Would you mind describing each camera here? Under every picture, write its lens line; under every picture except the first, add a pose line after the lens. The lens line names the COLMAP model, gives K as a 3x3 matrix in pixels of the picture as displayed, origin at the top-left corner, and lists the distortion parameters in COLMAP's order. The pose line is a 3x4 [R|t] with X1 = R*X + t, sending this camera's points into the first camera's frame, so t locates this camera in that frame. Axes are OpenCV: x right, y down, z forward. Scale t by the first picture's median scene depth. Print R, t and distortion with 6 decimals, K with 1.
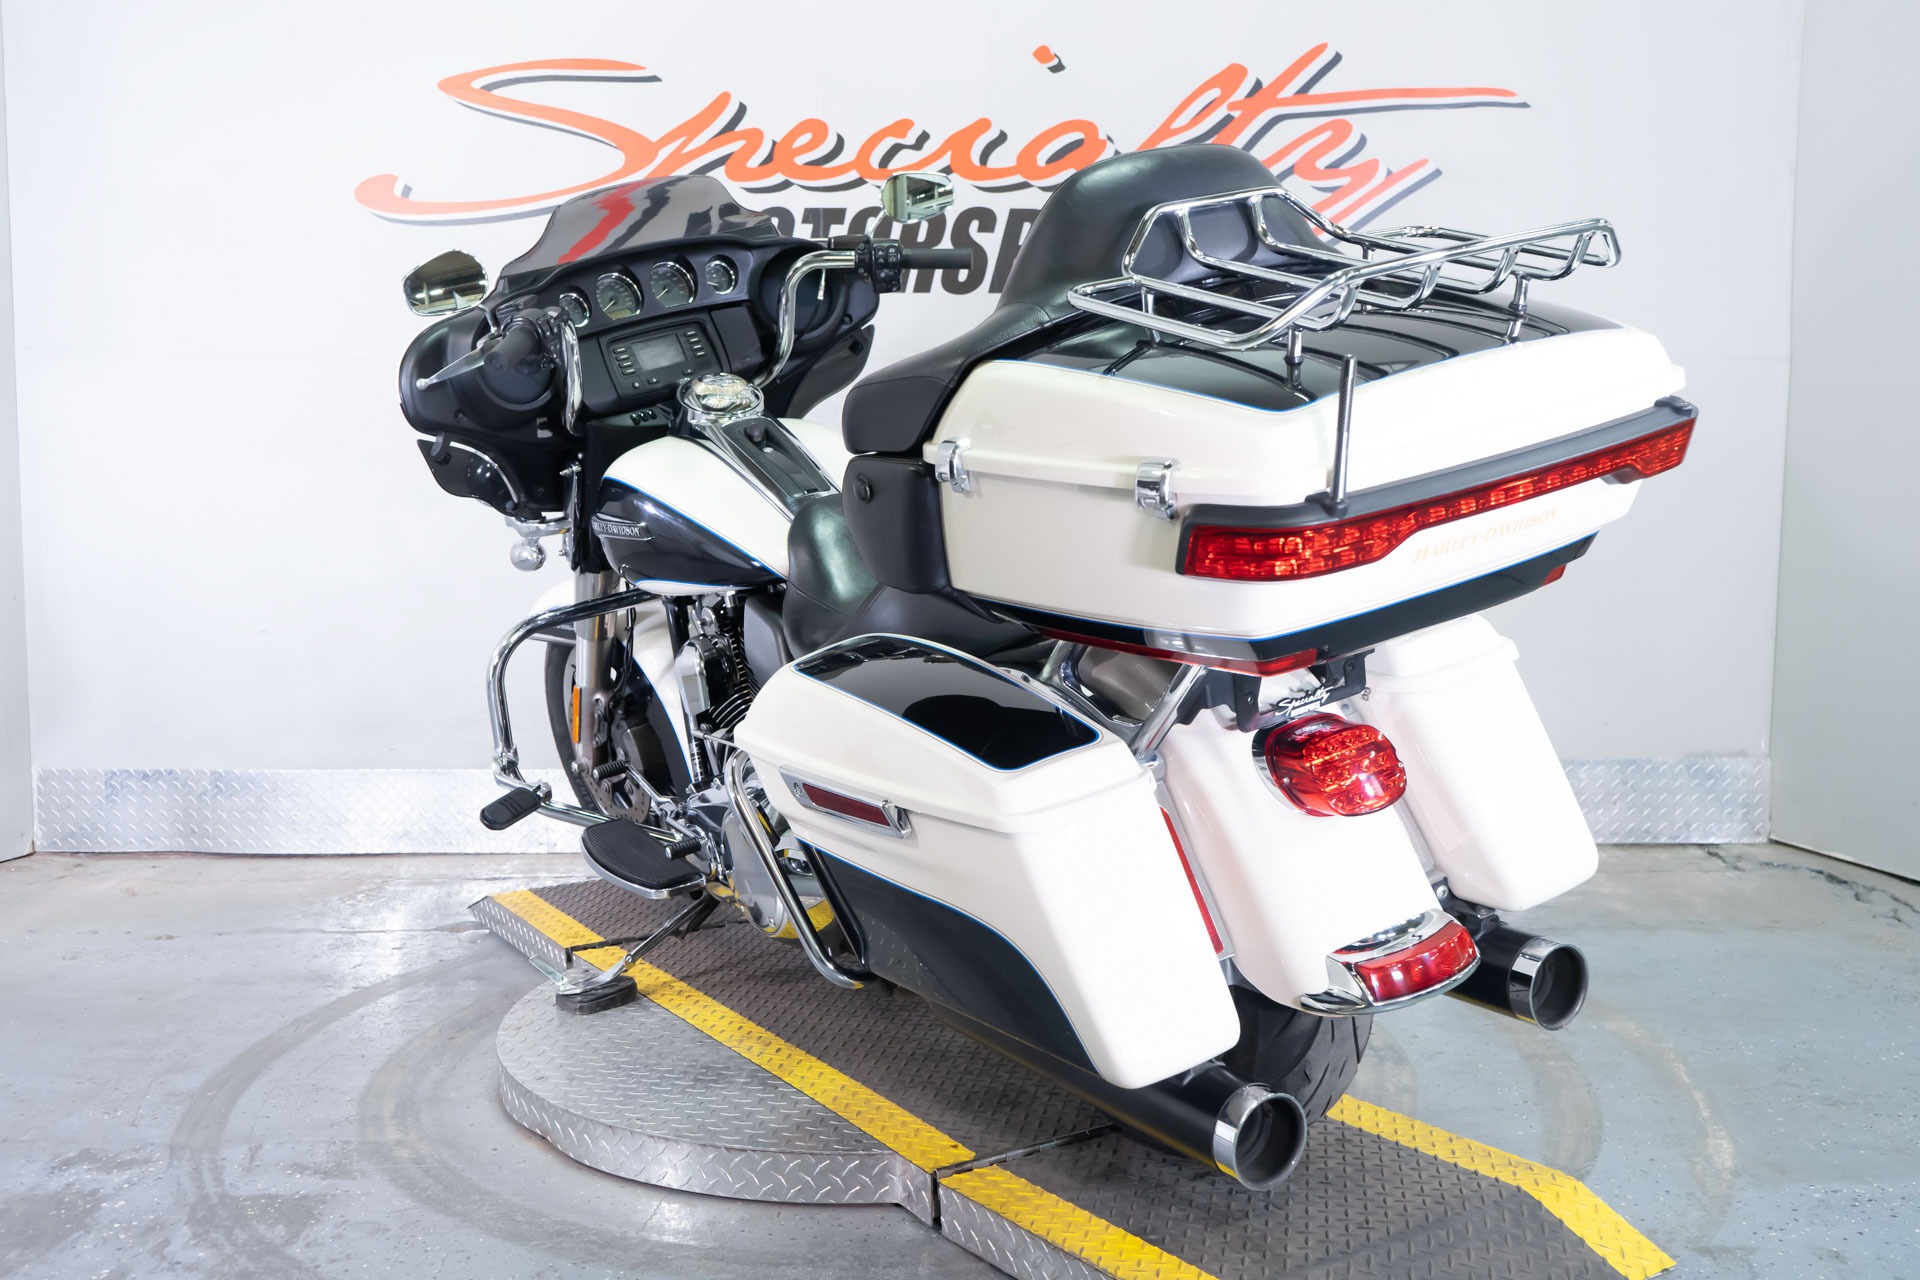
lens RADIAL K [[1881.9, 0, 964.4], [0, 1881.9, 639.1], [0, 0, 1]] dist [0.010677, 0.000000]
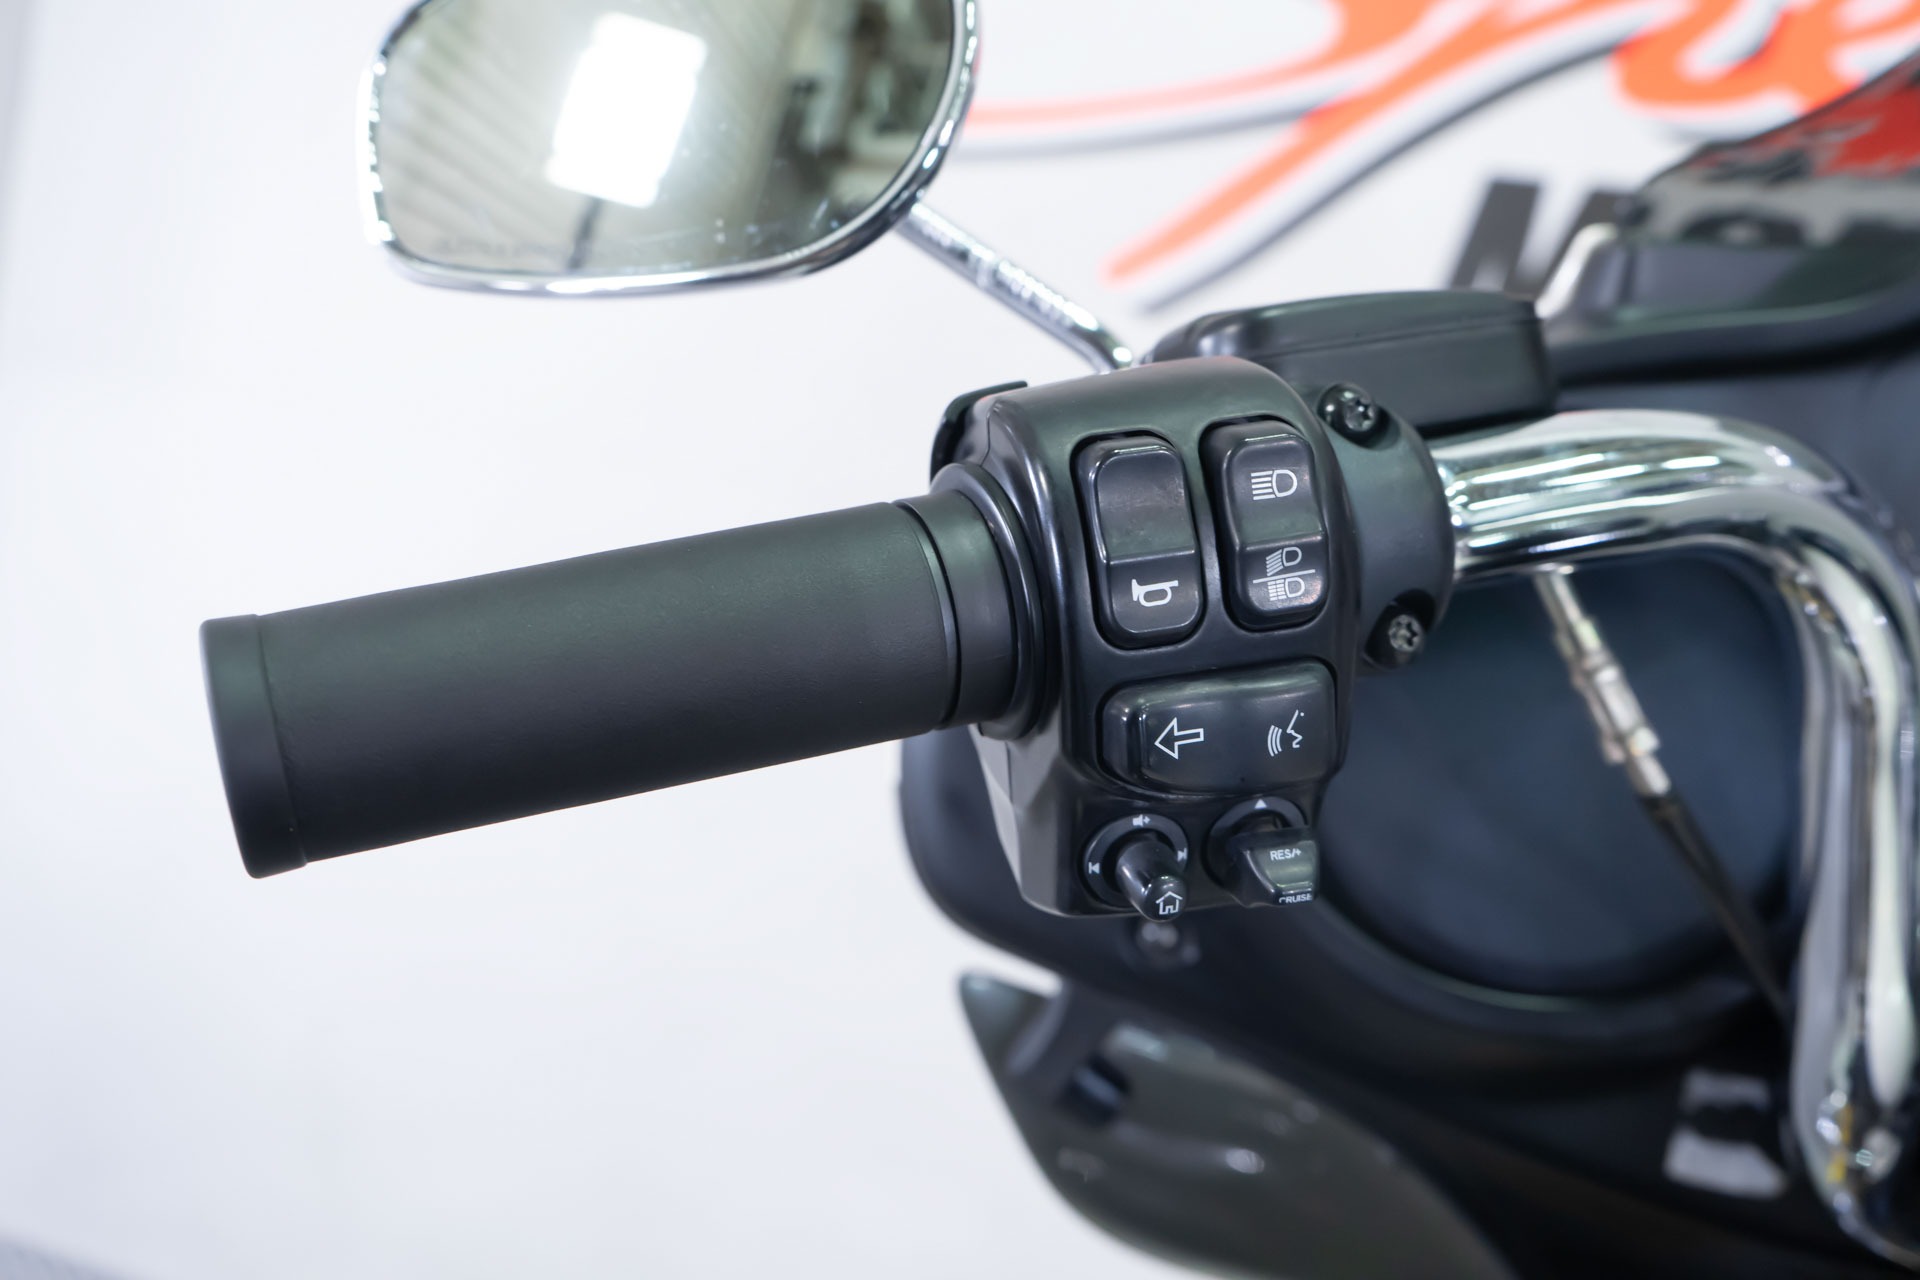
lens RADIAL K [[1737.4, 0, 952.6], [0, 1737.4, 630.0], [0, 0, 1]] dist [-0.010045, 0.023899]
pose [[0.938961, 0.169657, -0.299281, -0.129364], [-0.188099, 0.981572, -0.033705, -0.113643], [0.288047, 0.087942, 0.953570, 0.667021]]
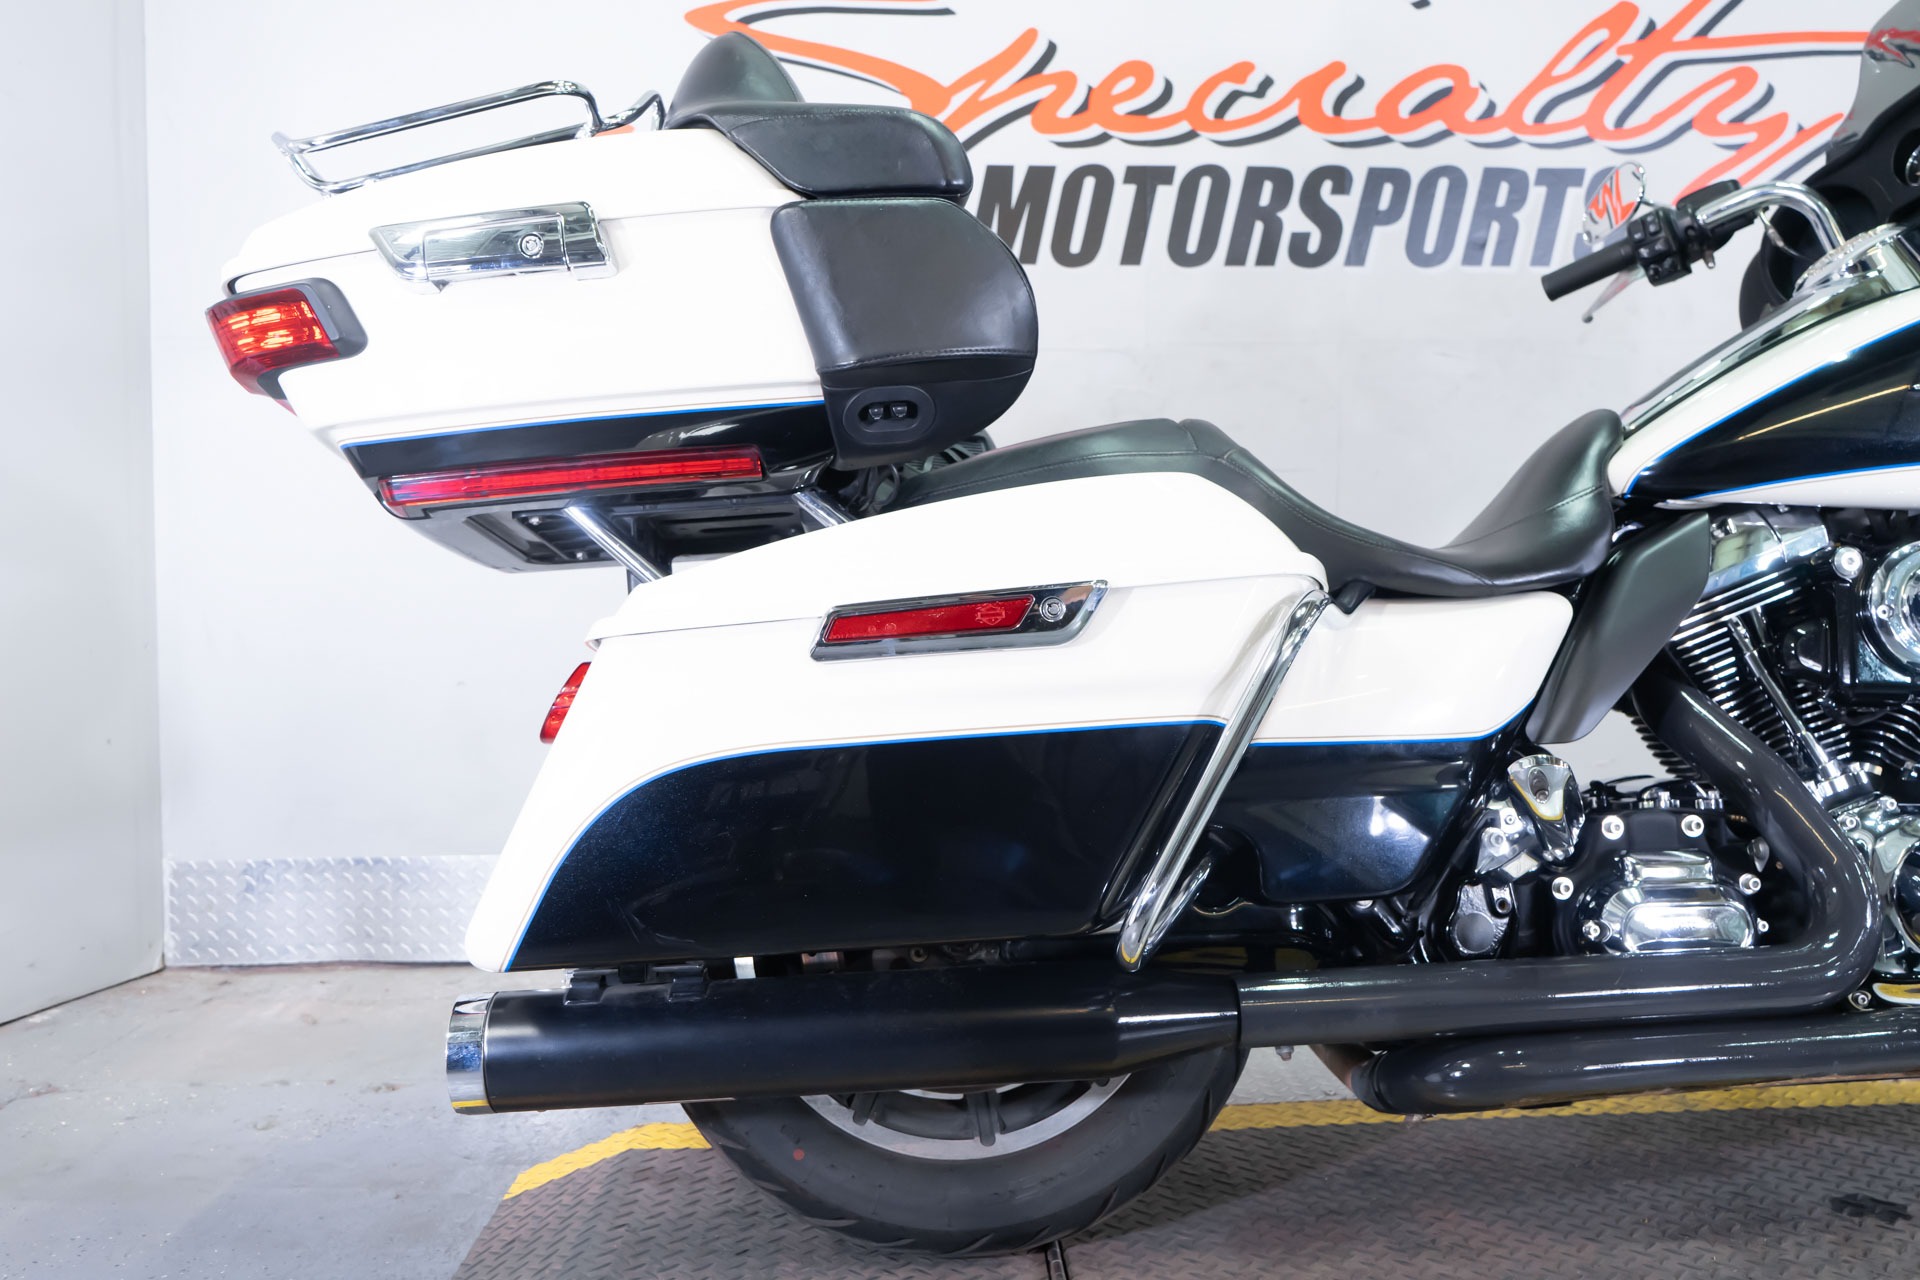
lens RADIAL K [[1575.0, 0, 955.0], [0, 1575.0, 642.2], [0, 0, 1]] dist [-0.000710, -0.005153]
pose [[0.997474, -0.014663, 0.069509, -0.214441], [0.018908, 0.997970, -0.060814, 0.024057], [-0.068476, 0.061975, 0.995726, 0.323358]]
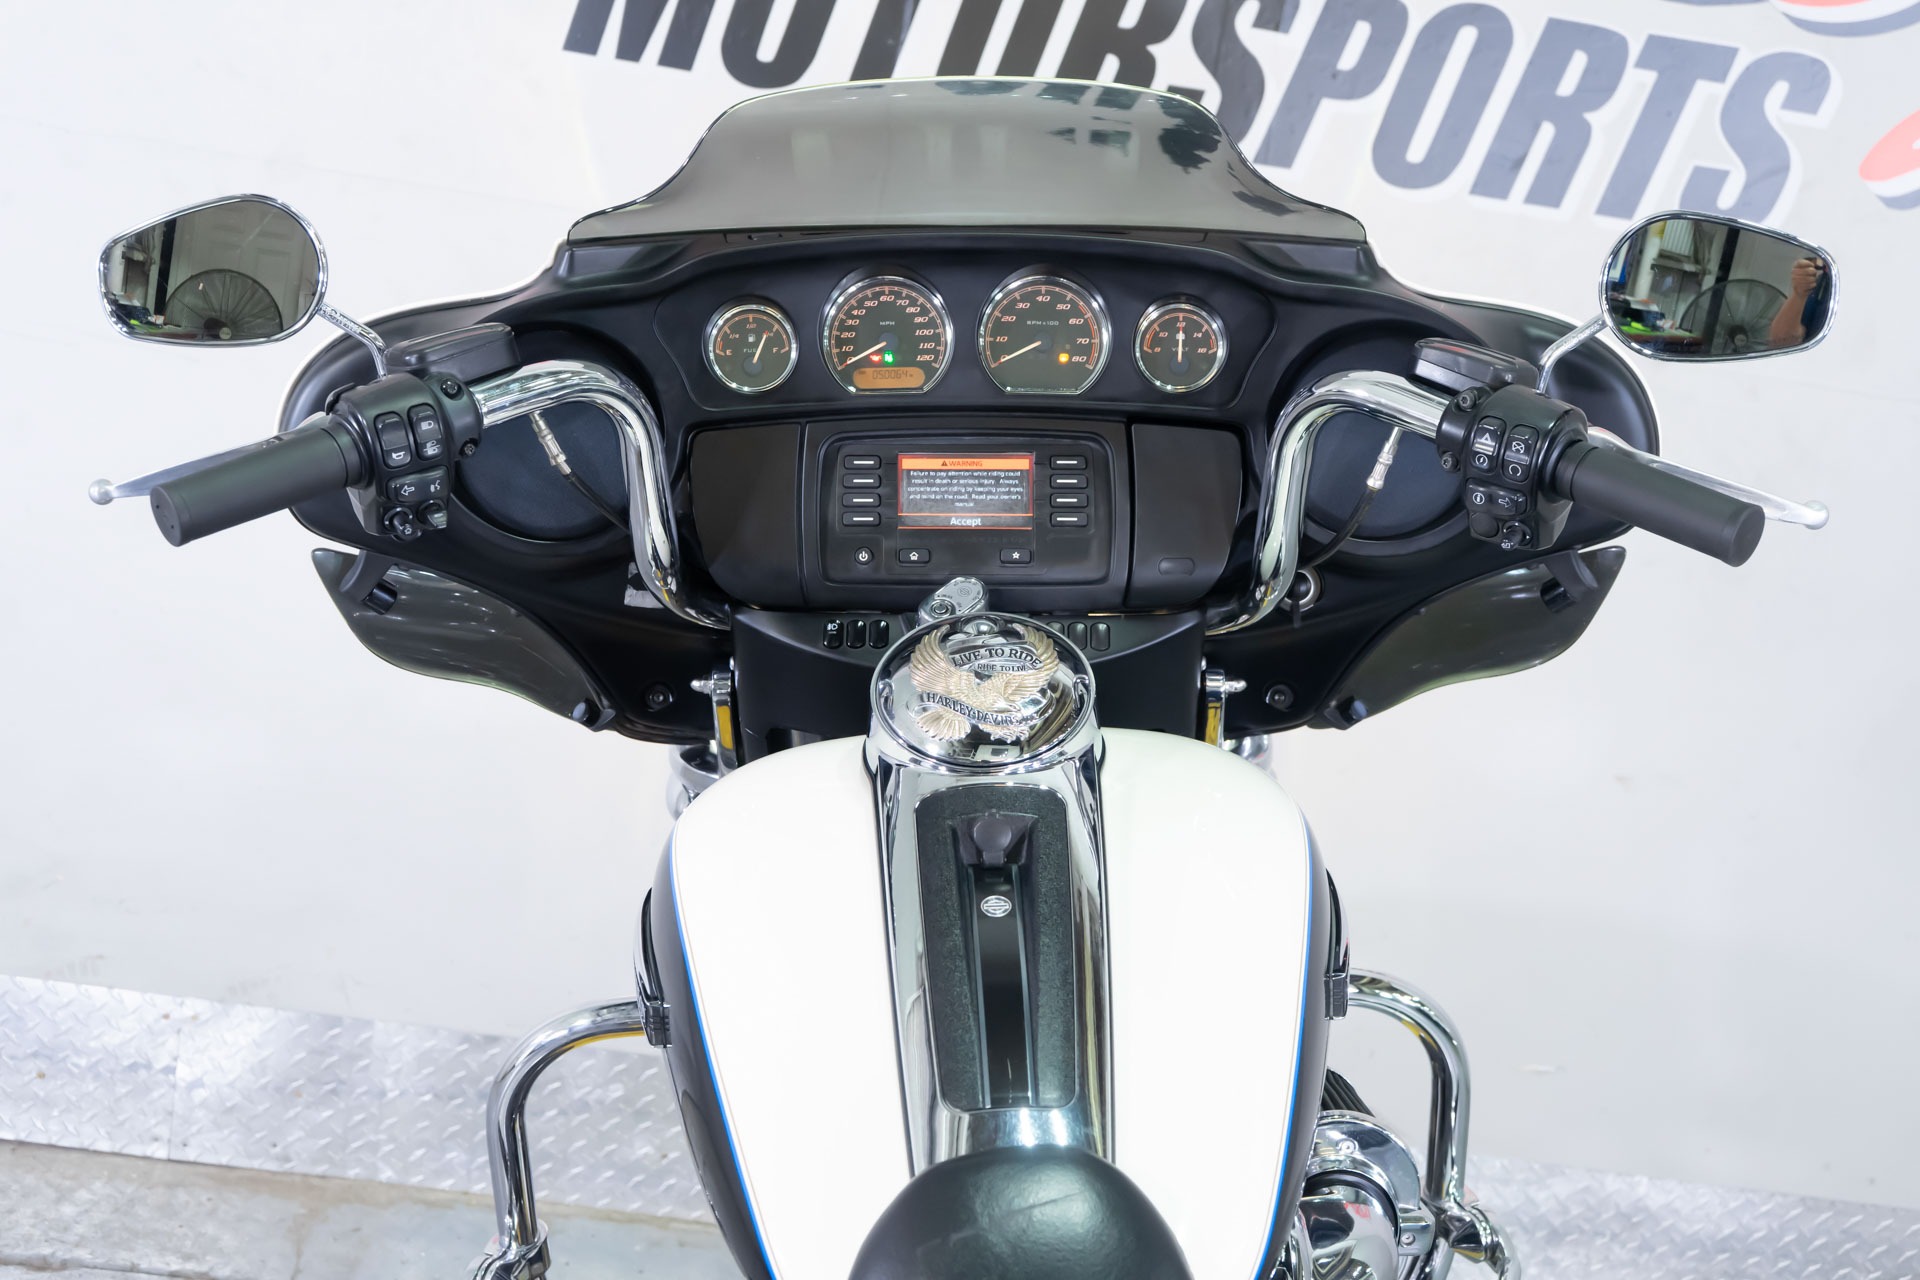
lens RADIAL K [[2551.4, 0, 958.2], [0, 2551.4, 637.2], [0, 0, 1]] dist [0.015732, 0.000000]
pose [[0.988385, 0.135678, 0.068460, -0.085970], [-0.144994, 0.976833, 0.157396, -0.160065], [-0.045519, -0.165494, 0.985160, 0.375122]]
